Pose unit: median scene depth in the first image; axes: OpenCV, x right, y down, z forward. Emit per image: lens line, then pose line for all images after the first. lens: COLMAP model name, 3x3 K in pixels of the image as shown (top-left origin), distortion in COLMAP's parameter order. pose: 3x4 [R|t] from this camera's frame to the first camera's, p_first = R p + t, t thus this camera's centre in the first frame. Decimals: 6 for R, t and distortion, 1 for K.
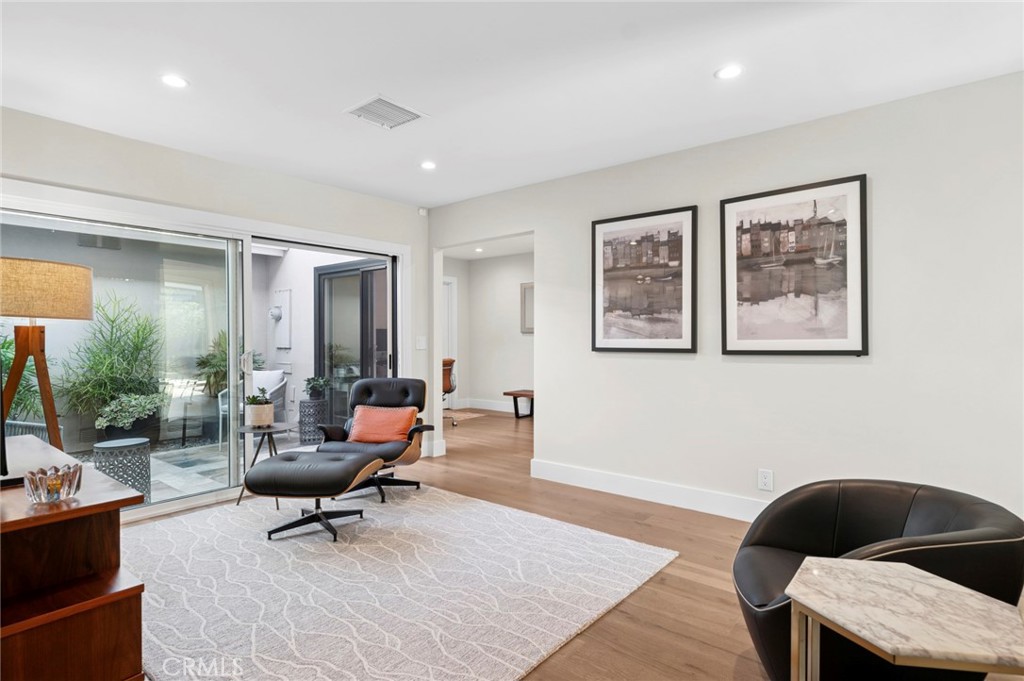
lens RADIAL K [[534.0, 0, 512.0], [0, 534.0, 340.5], [0, 0, 1]] dist [0.003560, 0.000734]
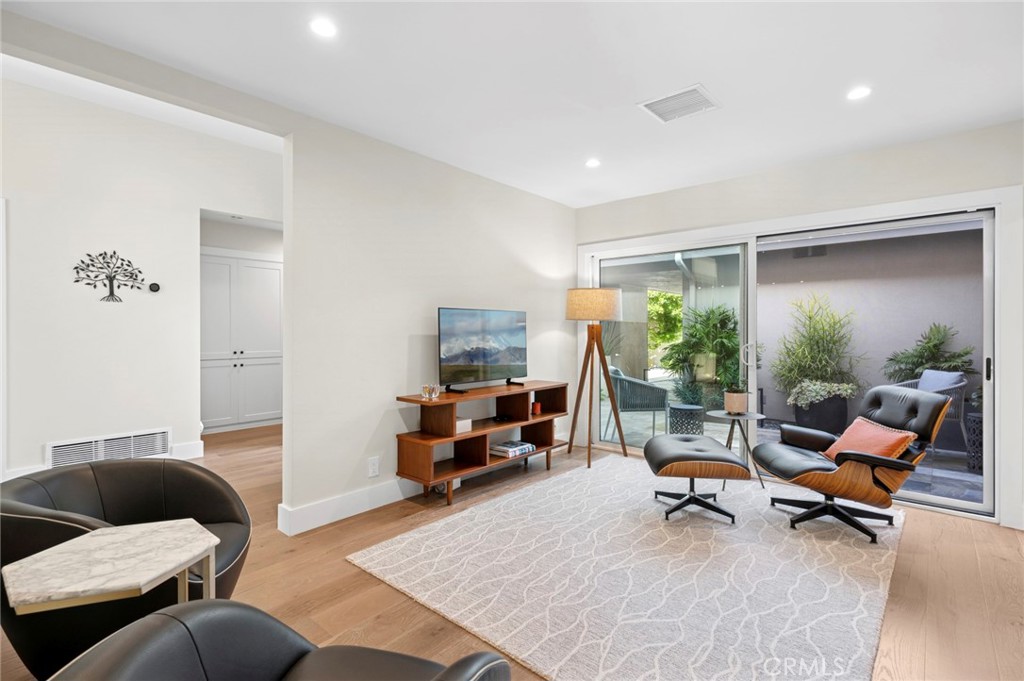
lens RADIAL K [[485.1, 0, 512.5], [0, 485.1, 330.8], [0, 0, 1]] dist [0.007136, -0.000104]
pose [[-0.029501, 0.004778, -0.999553, 0.733730], [-0.009957, 0.999938, 0.005074, -0.011182], [0.999515, 0.010102, -0.029452, 0.785493]]
